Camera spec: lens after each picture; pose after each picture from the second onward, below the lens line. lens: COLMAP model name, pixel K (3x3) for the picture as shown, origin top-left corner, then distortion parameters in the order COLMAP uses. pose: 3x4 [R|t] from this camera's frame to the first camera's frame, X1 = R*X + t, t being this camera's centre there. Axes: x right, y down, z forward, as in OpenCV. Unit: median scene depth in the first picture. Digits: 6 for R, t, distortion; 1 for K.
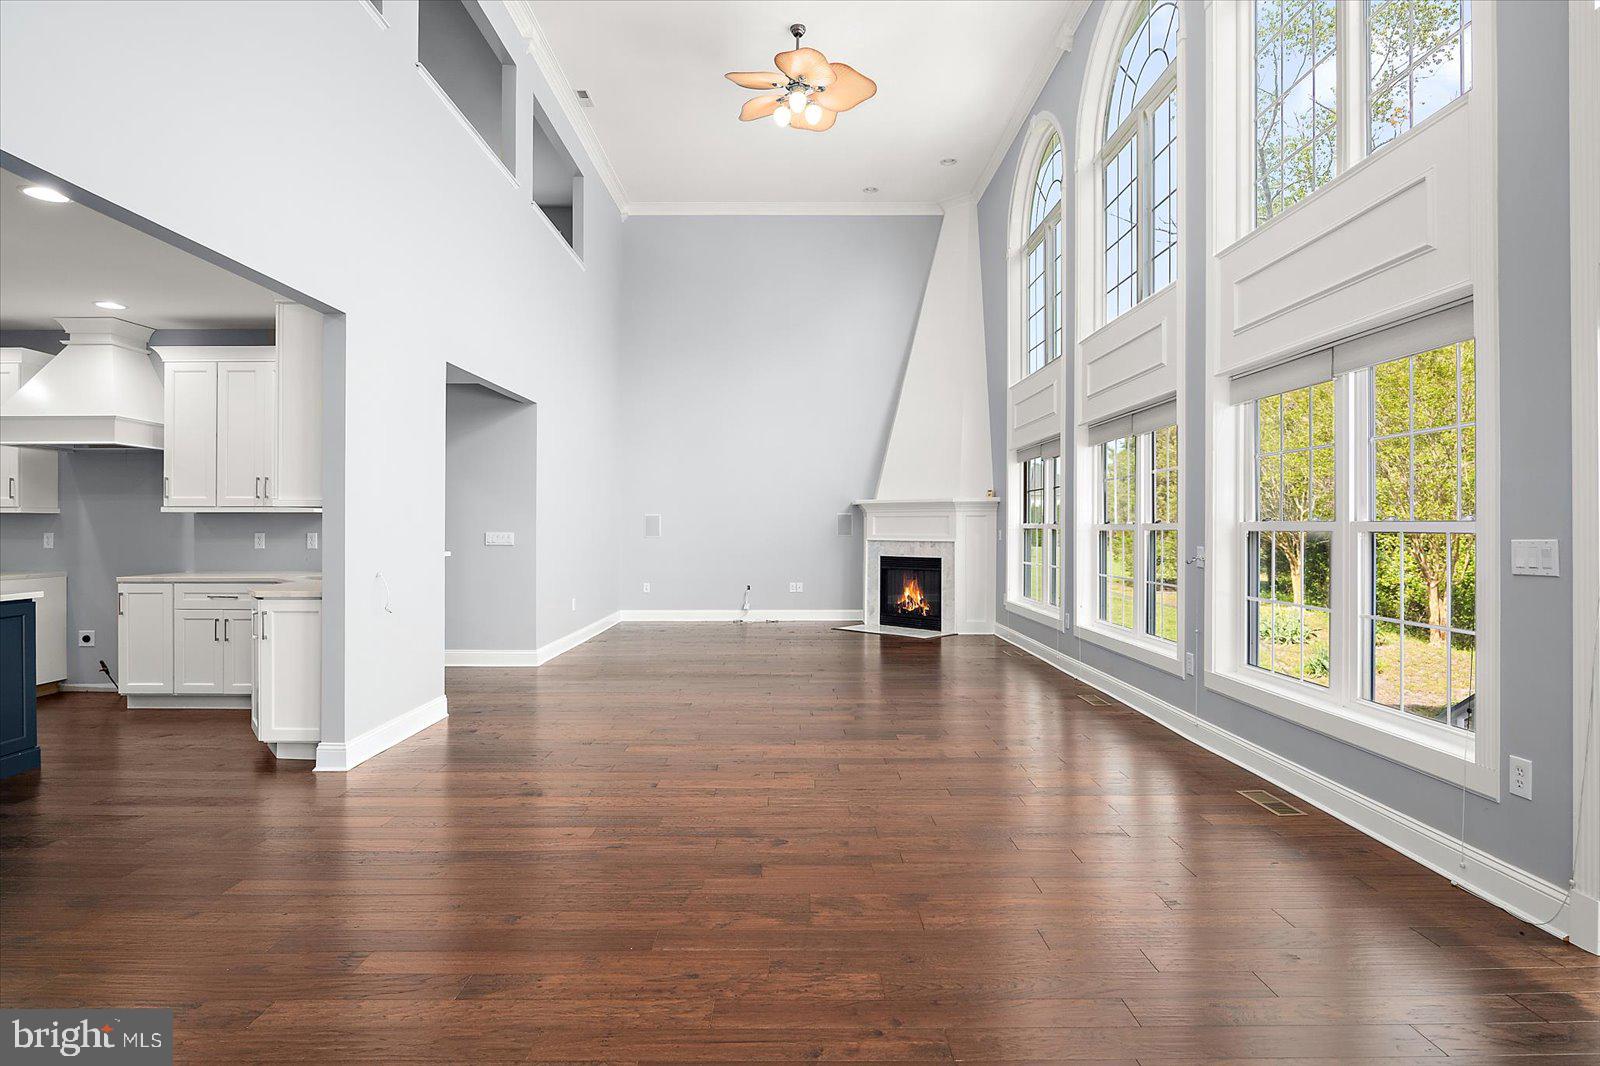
lens RADIAL K [[836.2, 0, 800.0], [0, 836.2, 533.0], [0, 0, 1]] dist [-0.016270, 0.000354]
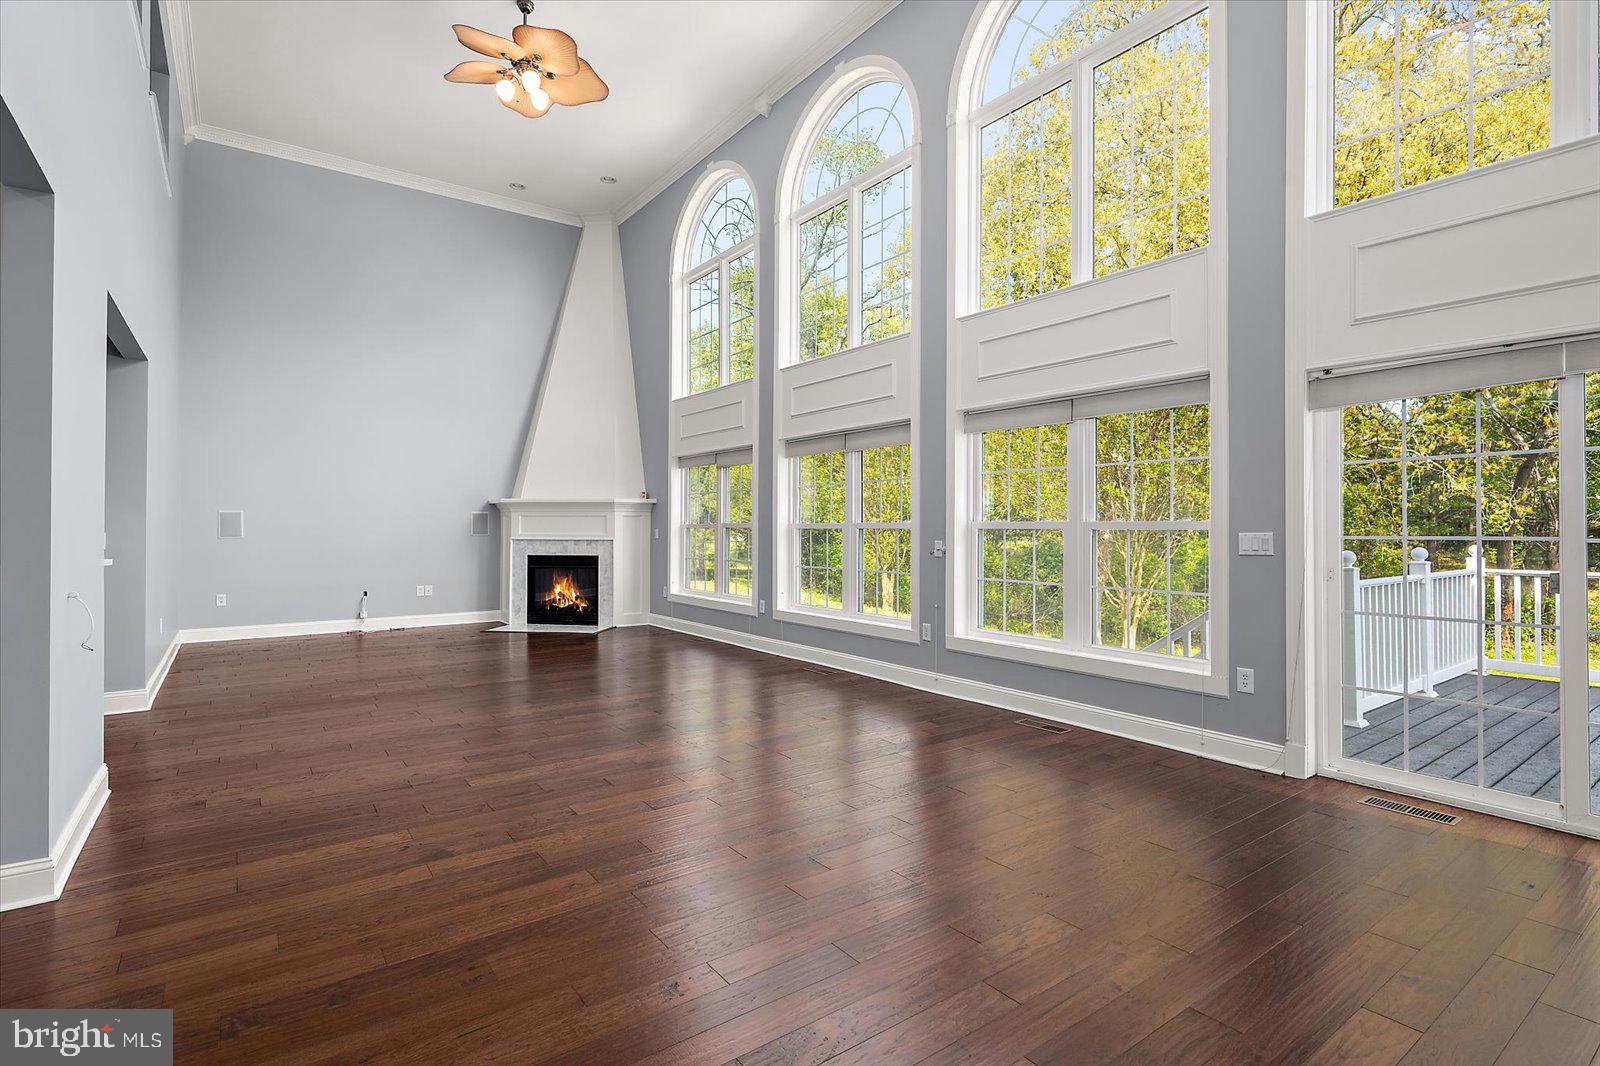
lens RADIAL K [[754.7, 0, 800.0], [0, 754.7, 533.0], [0, 0, 1]] dist [-0.001924, -0.000262]
pose [[0.812928, -0.003313, 0.582355, -0.177785], [0.002929, 0.999994, 0.001601, 0.000691], [-0.582357, 0.000404, 0.812933, 0.079467]]
